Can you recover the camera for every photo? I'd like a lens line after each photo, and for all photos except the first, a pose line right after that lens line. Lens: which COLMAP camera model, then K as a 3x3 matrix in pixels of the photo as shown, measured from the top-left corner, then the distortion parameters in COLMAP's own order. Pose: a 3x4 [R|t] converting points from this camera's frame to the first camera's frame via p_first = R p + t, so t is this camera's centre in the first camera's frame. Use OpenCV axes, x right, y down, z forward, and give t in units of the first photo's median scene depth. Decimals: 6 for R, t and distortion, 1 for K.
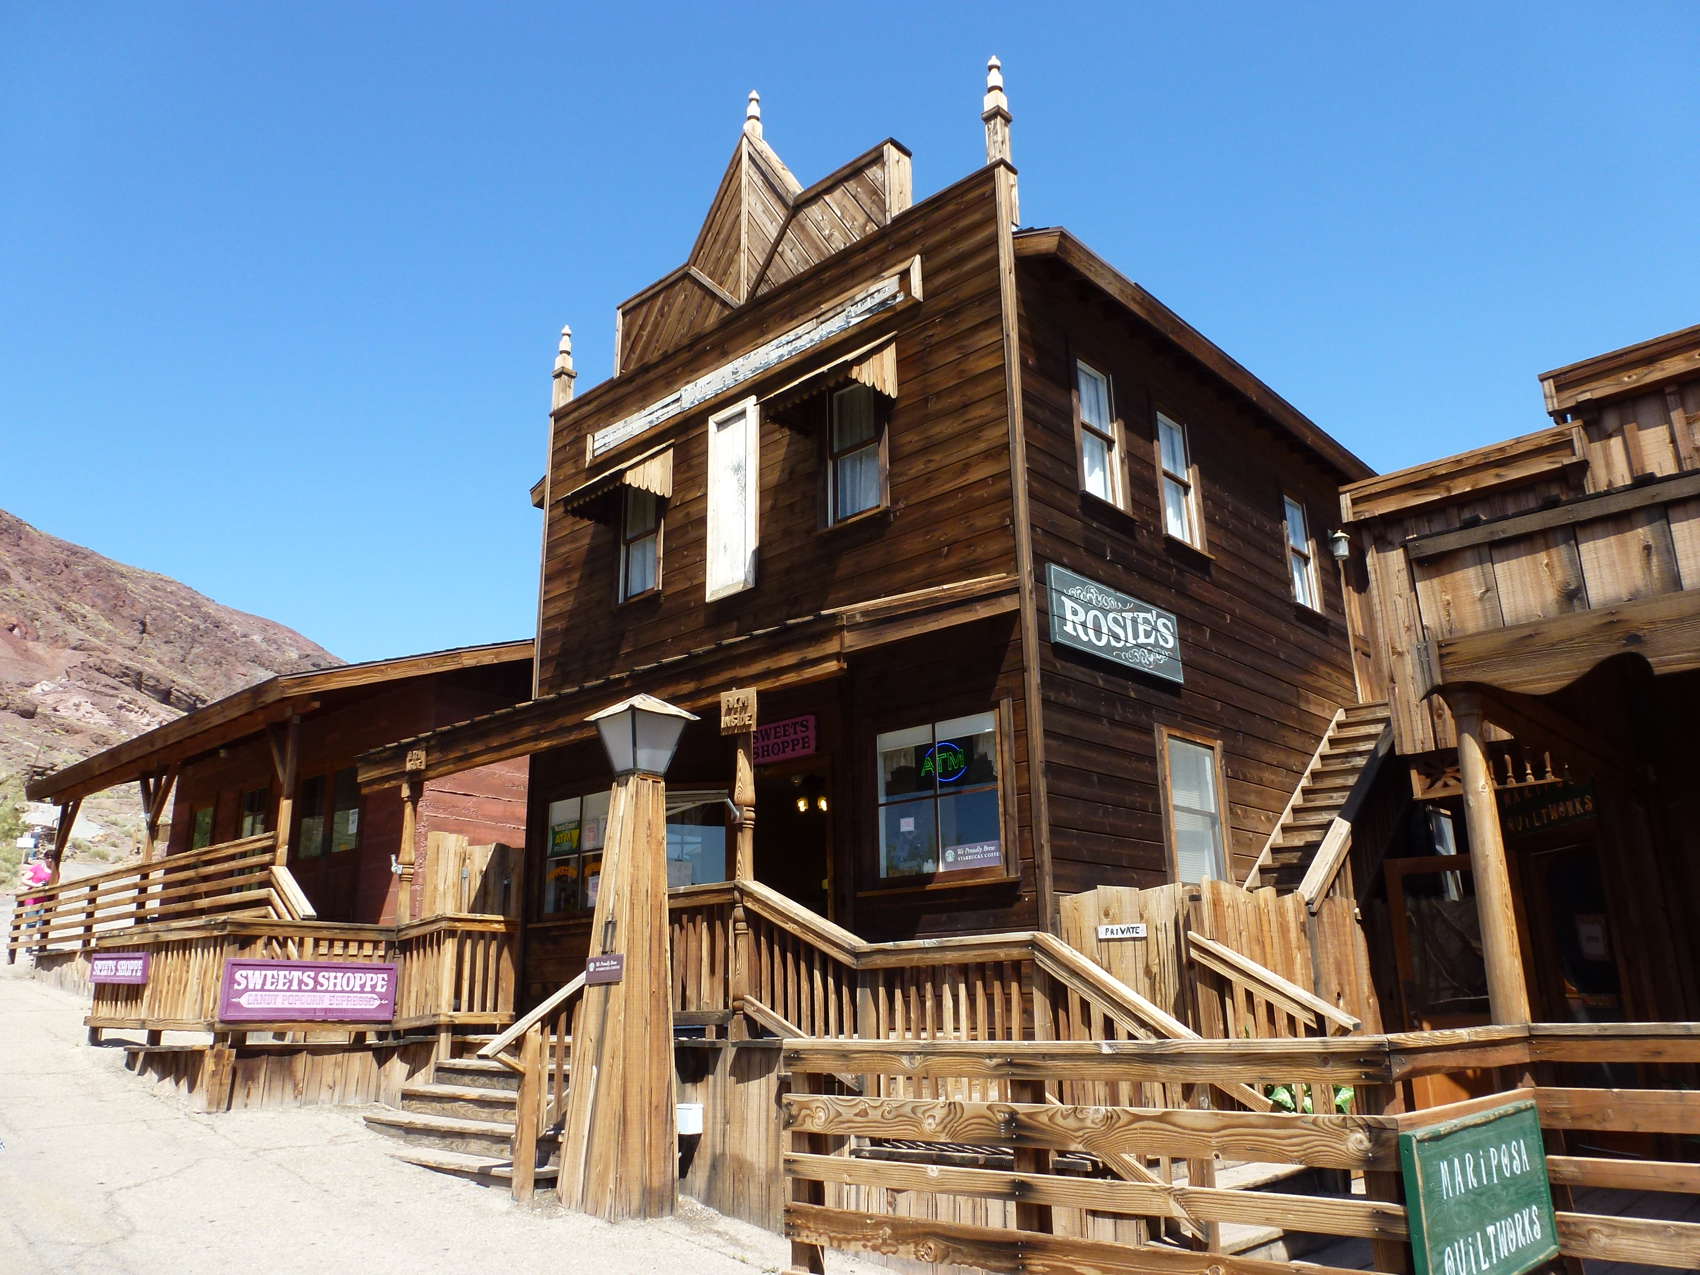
lens RADIAL K [[1212.2, 0, 850.0], [0, 1212.2, 637.5], [0, 0, 1]] dist [-0.063842, 0.037710]
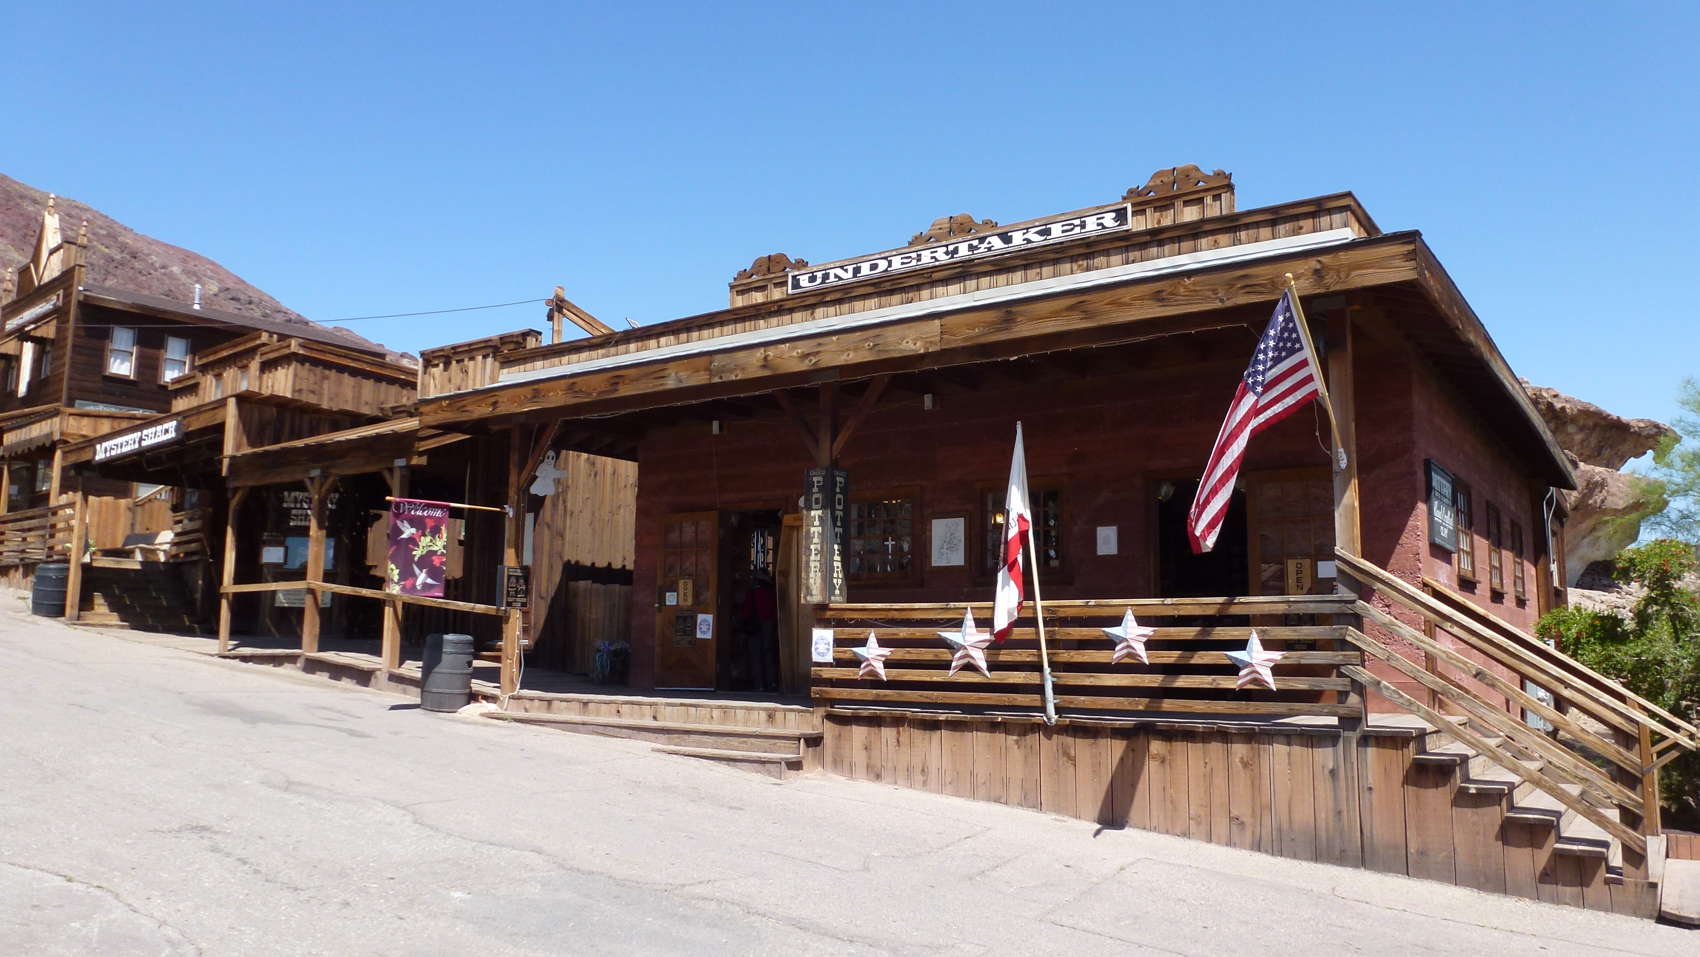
lens RADIAL K [[1222.0, 0, 853.1], [0, 1222.0, 472.2], [0, 0, 1]] dist [-0.074355, 0.046940]
pose [[0.998497, 0.037556, 0.039920, 0.085967], [-0.043205, 0.987486, 0.151674, -0.017976], [-0.033724, -0.153170, 0.987624, -0.092869]]
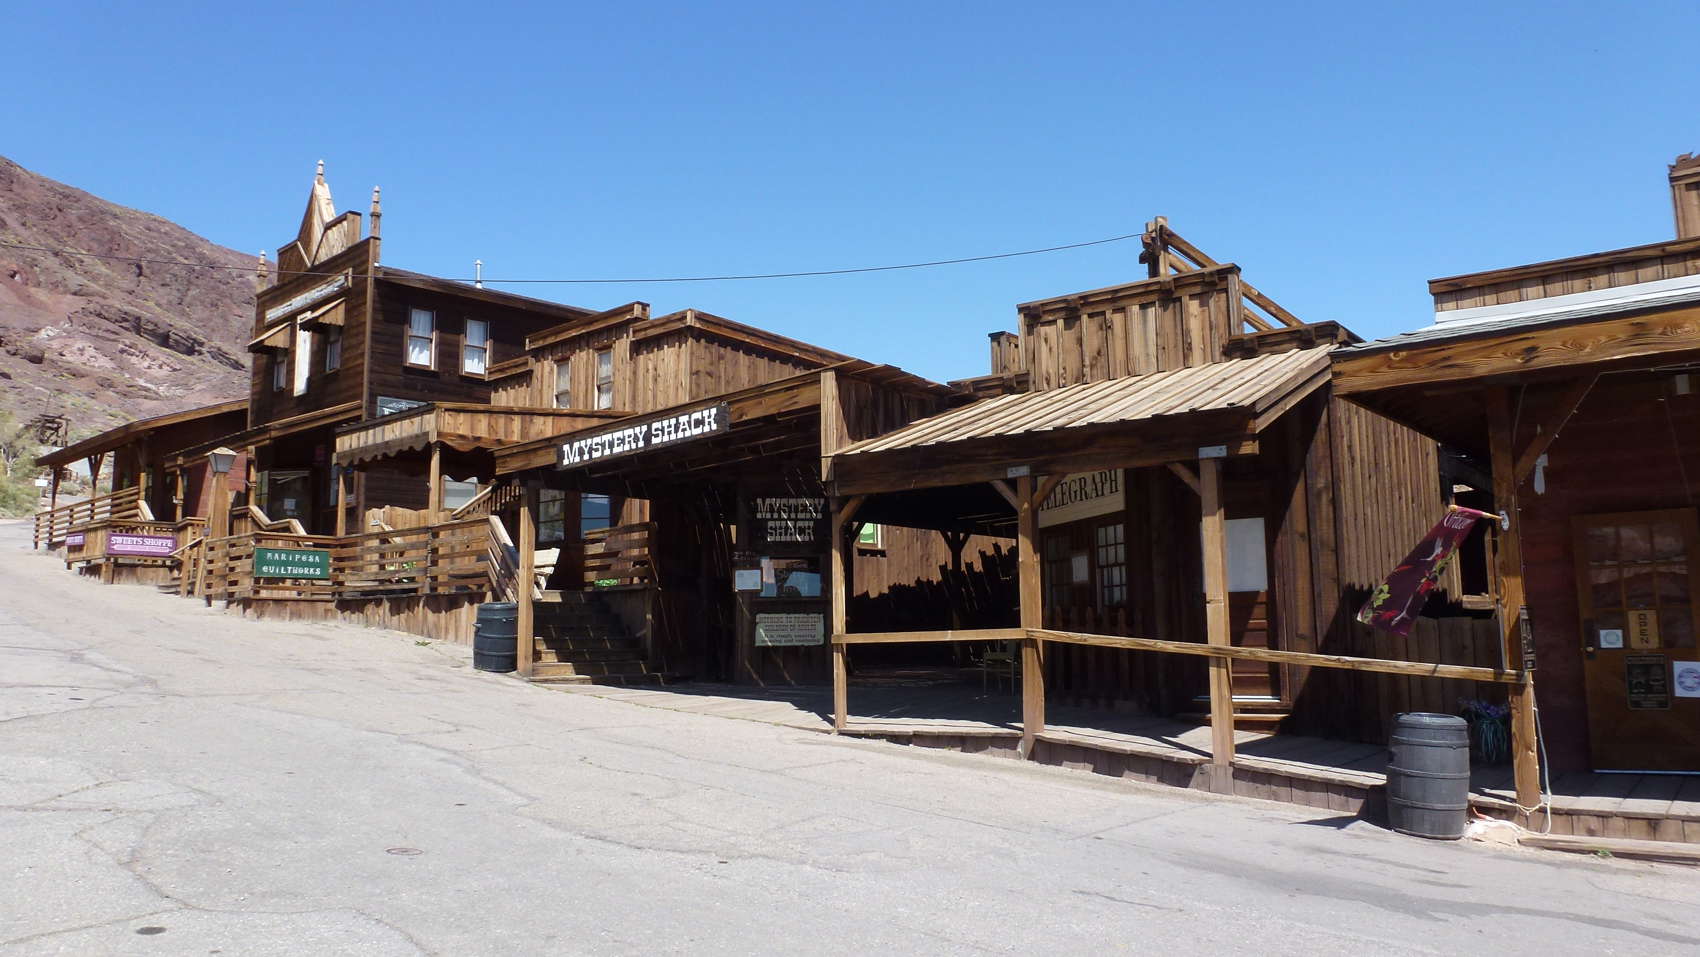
lens RADIAL K [[1222.0, 0, 853.1], [0, 1222.0, 472.2], [0, 0, 1]] dist [-0.074355, 0.046940]
pose [[0.999958, 0.006120, -0.006827, 0.051003], [-0.004918, 0.986457, 0.163949, -0.013975], [0.007738, -0.163908, 0.986445, -0.071138]]
